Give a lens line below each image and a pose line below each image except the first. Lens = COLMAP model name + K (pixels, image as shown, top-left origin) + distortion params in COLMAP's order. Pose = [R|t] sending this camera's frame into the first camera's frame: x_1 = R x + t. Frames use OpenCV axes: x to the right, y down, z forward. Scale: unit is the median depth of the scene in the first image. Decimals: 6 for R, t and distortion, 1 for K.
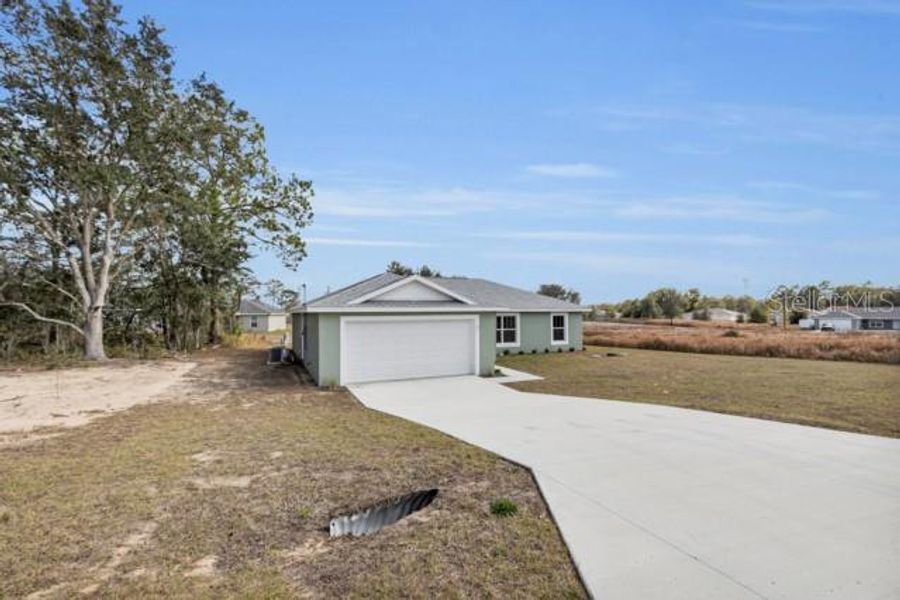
lens RADIAL K [[411.1, 0, 454.3], [0, 411.1, 299.2], [0, 0, 1]] dist [0.003816, 0.000495]
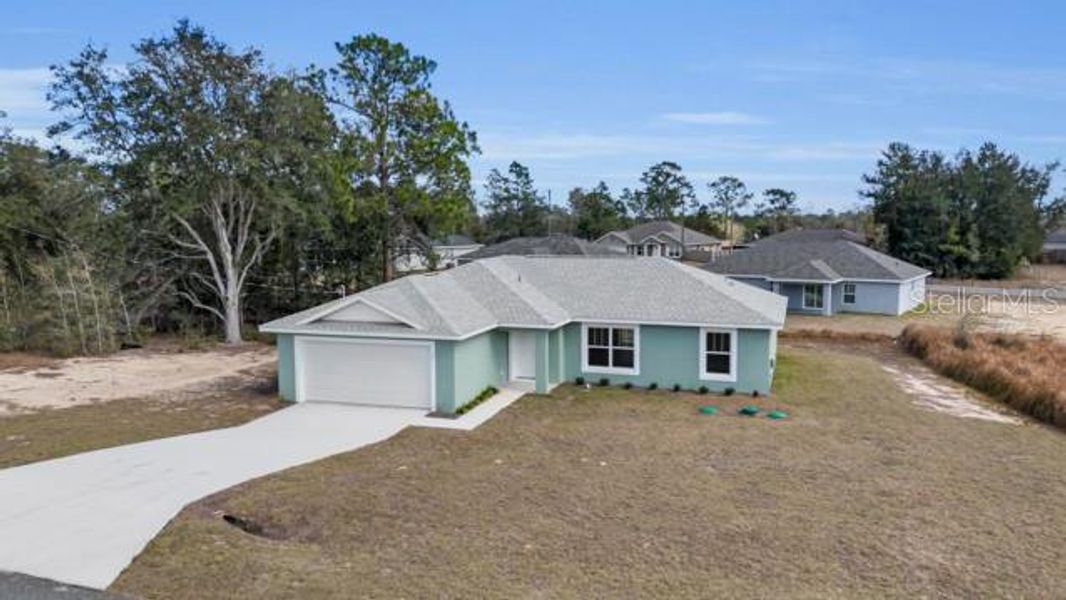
lens RADIAL K [[763.1, 0, 533.5], [0, 763.1, 296.4], [0, 0, 1]] dist [0.049760, -0.002086]
pose [[0.743244, 0.069544, -0.665397, 0.840573], [0.016919, 0.992311, 0.122610, -0.163417], [0.668807, -0.102388, 0.736352, 0.000880]]
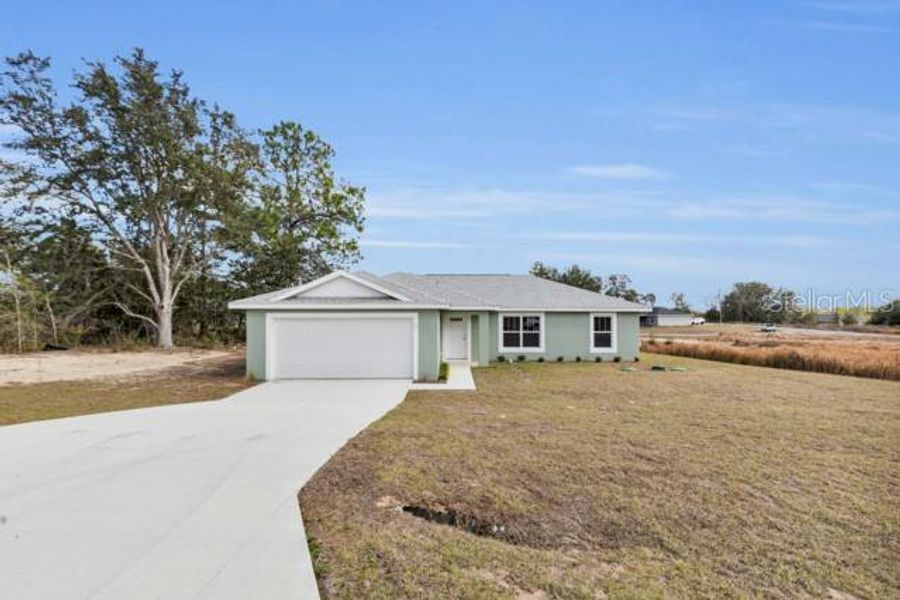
lens RADIAL K [[411.1, 0, 448.1], [0, 411.1, 308.1], [0, 0, 1]] dist [0.003816, 0.000495]
pose [[0.909289, -0.000120, -0.416166, 0.332364], [0.006347, 0.999888, 0.013579, 0.011094], [0.416118, -0.014989, 0.909187, 0.150024]]
